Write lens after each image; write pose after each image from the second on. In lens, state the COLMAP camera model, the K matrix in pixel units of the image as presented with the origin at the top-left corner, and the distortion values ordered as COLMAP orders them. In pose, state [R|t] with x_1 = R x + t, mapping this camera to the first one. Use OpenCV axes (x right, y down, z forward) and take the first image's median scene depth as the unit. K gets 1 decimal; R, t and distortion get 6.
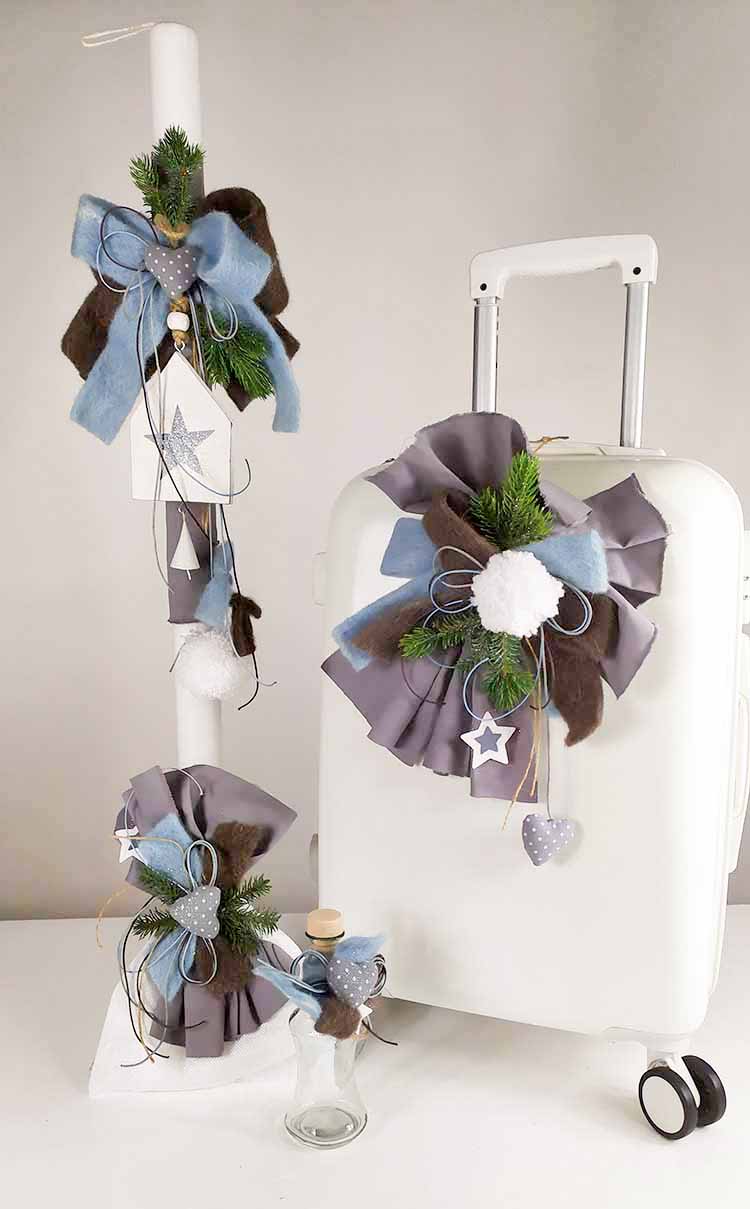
lens RADIAL K [[1032.6, 0, 377.7], [0, 1032.6, 631.2], [0, 0, 1]] dist [0.037310, 0.011505]
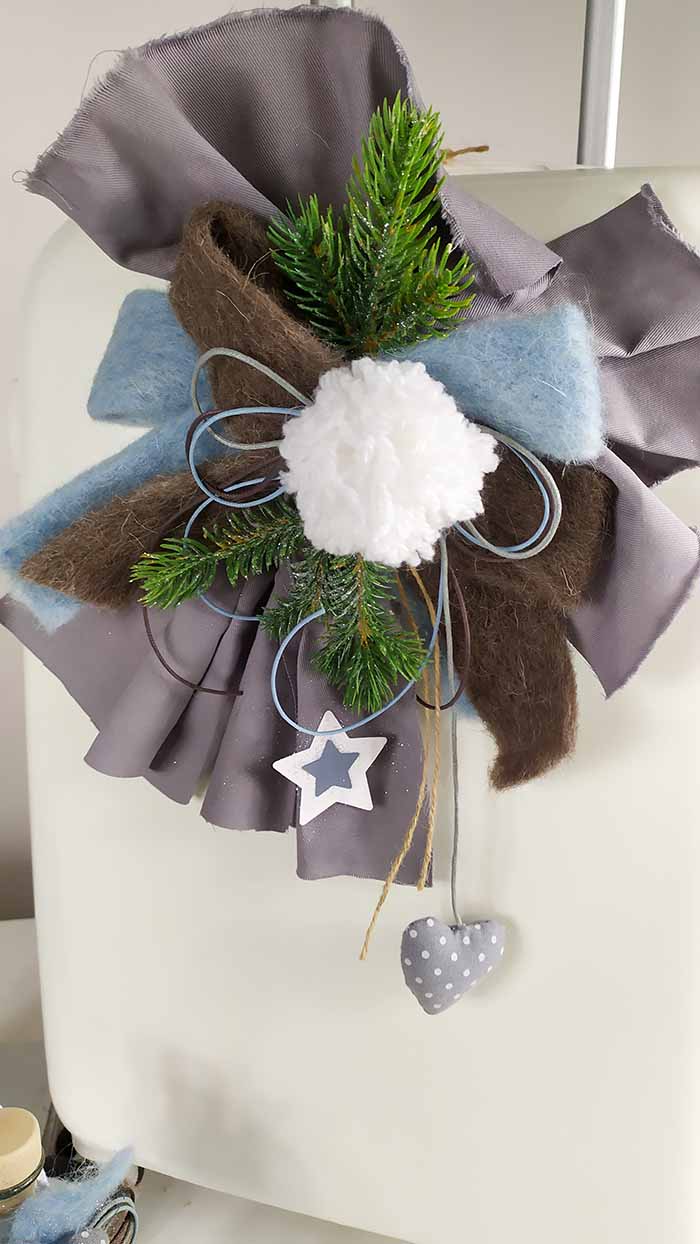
lens RADIAL K [[951.7, 0, 367.8], [0, 951.7, 604.2], [0, 0, 1]] dist [0.035379, -0.026998]
pose [[0.994897, -0.022136, 0.098434, 0.086562], [0.008969, 0.991177, 0.132245, -0.030837], [-0.100493, -0.130687, 0.986317, 0.602647]]
